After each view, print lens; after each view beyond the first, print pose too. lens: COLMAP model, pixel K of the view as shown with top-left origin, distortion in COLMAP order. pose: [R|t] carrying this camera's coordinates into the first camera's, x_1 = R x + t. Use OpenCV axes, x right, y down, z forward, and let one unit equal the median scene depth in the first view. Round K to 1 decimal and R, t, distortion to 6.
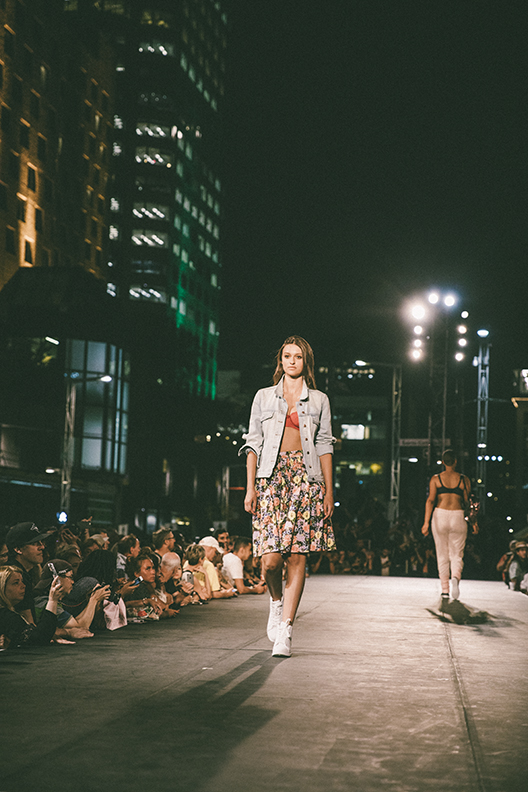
lens RADIAL K [[1587.8, 0, 261.7], [0, 1587.8, 398.7], [0, 0, 1]] dist [0.260533, 0.000000]
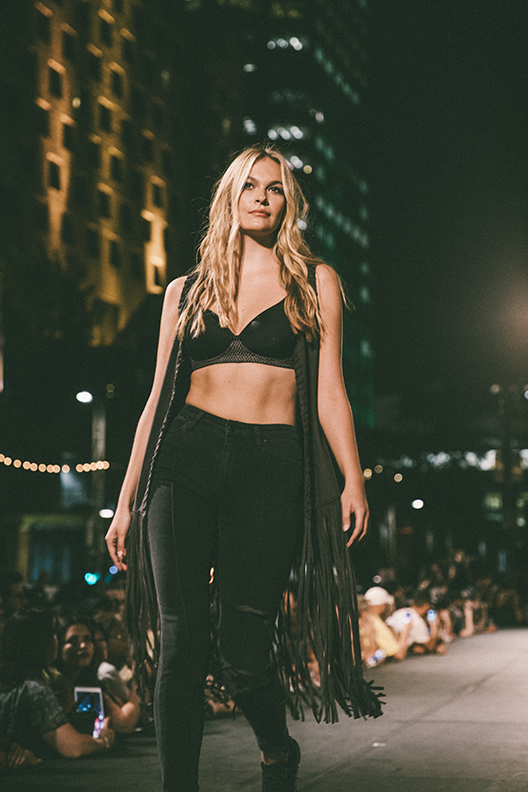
lens RADIAL K [[1587.8, 0, 245.8], [0, 1587.8, 362.5], [0, 0, 1]] dist [0.260533, 0.000000]
pose [[0.992792, -0.055048, -0.106465, -0.003605], [0.047981, 0.996542, -0.067843, 0.020213], [0.109831, 0.062246, 0.991999, 0.119971]]
